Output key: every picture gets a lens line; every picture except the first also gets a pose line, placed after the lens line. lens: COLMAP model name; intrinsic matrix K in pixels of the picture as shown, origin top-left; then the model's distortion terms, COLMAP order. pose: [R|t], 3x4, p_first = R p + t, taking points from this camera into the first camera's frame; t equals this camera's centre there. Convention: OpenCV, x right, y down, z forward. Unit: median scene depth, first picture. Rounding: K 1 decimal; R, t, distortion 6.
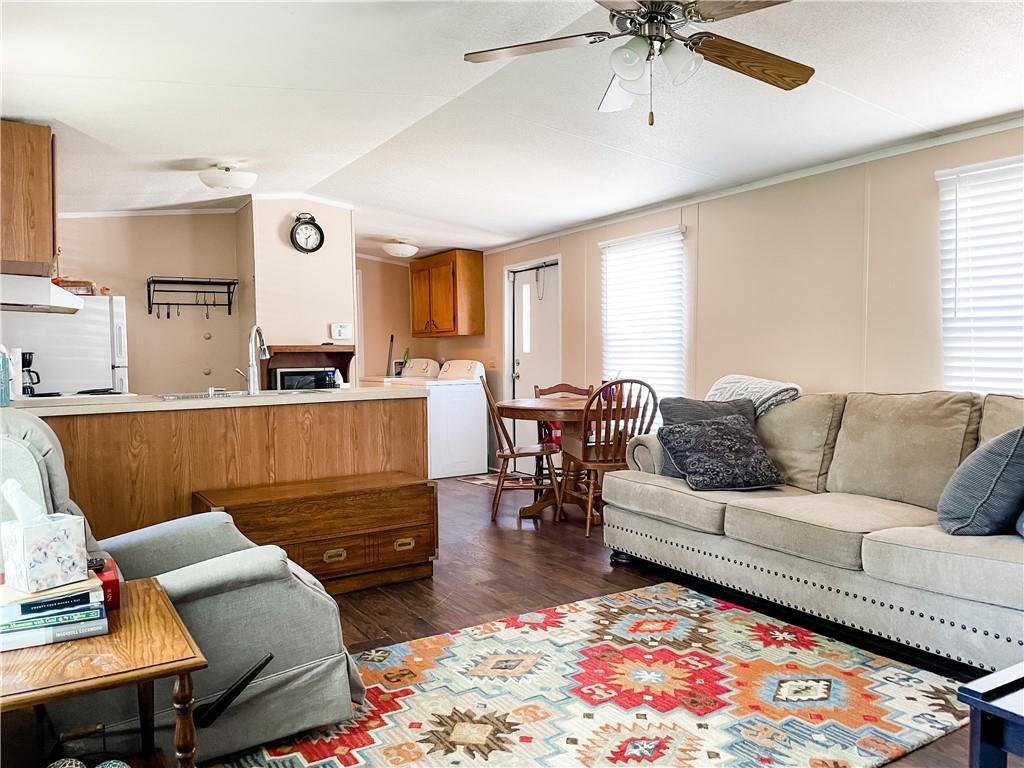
lens RADIAL K [[772.1, 0, 510.1], [0, 772.1, 389.6], [0, 0, 1]] dist [0.069470, -0.074187]
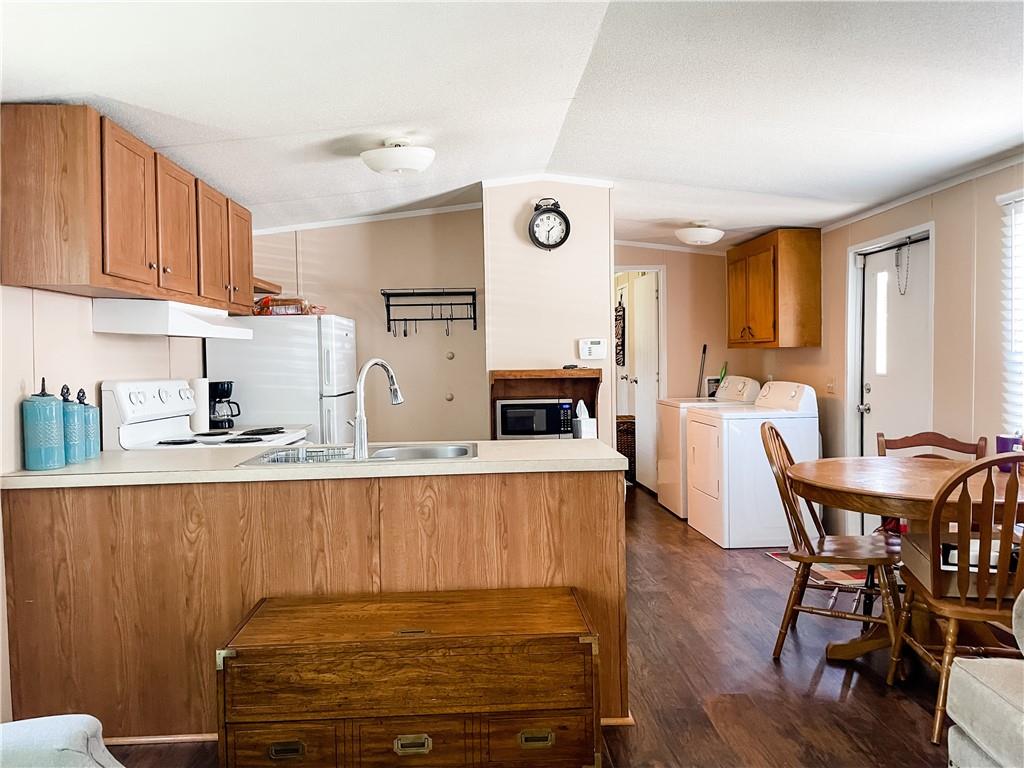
lens RADIAL K [[772.1, 0, 509.5], [0, 772.1, 377.2], [0, 0, 1]] dist [0.069470, -0.074187]
pose [[0.874964, 0.012495, -0.484026, 0.083315], [-0.017368, 0.999834, -0.005585, -0.044646], [0.483876, 0.013294, 0.875036, 0.316325]]
